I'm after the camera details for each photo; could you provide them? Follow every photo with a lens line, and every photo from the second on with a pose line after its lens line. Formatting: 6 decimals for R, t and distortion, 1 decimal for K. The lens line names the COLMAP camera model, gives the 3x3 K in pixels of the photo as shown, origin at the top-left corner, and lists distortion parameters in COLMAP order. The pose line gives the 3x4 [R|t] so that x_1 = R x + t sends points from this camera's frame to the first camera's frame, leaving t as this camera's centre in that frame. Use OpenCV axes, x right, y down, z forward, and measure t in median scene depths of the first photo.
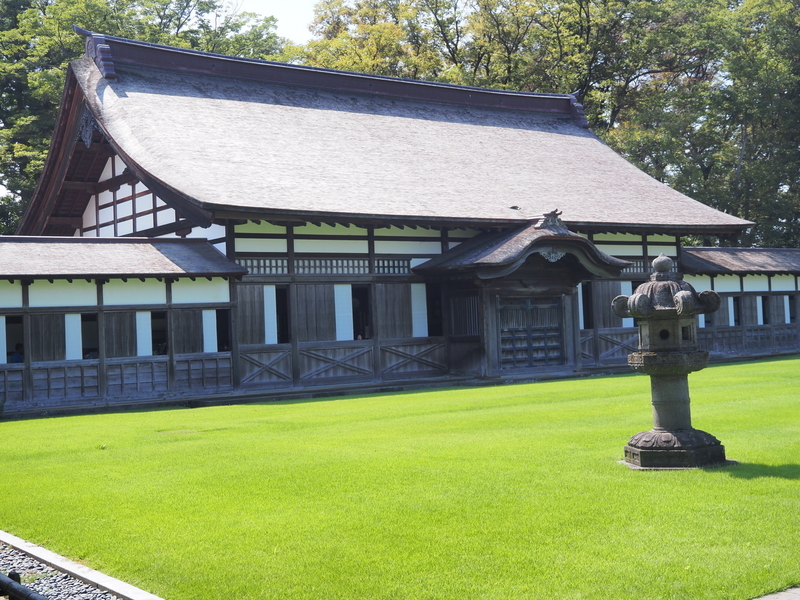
lens RADIAL K [[1120.9, 0, 400.7], [0, 1120.9, 299.8], [0, 0, 1]] dist [-0.004604, 0.000000]
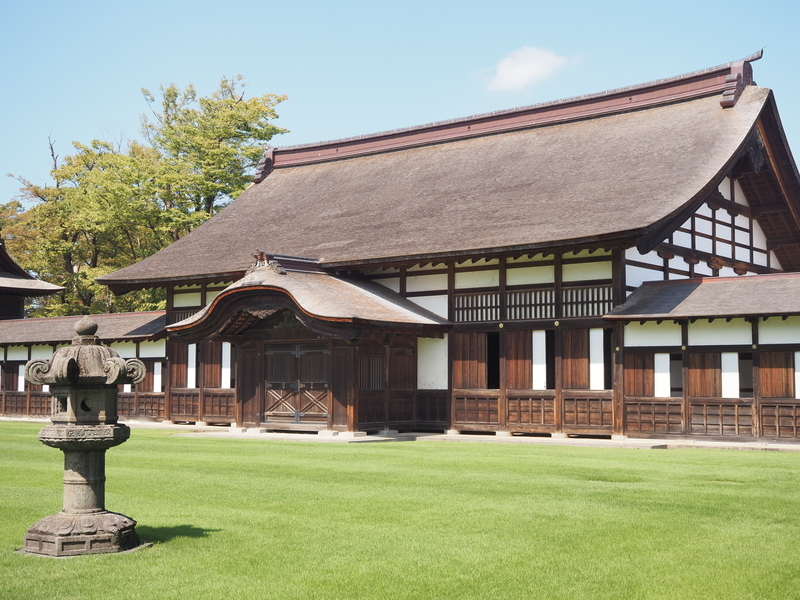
lens RADIAL K [[1120.9, 0, 400.7], [0, 1120.9, 299.7], [0, 0, 1]] dist [-0.004604, 0.000000]
pose [[0.295415, -0.031031, -0.954865, 0.619010], [0.015103, 0.999499, -0.027809, -0.012939], [0.955250, -0.006206, 0.295735, 0.437399]]
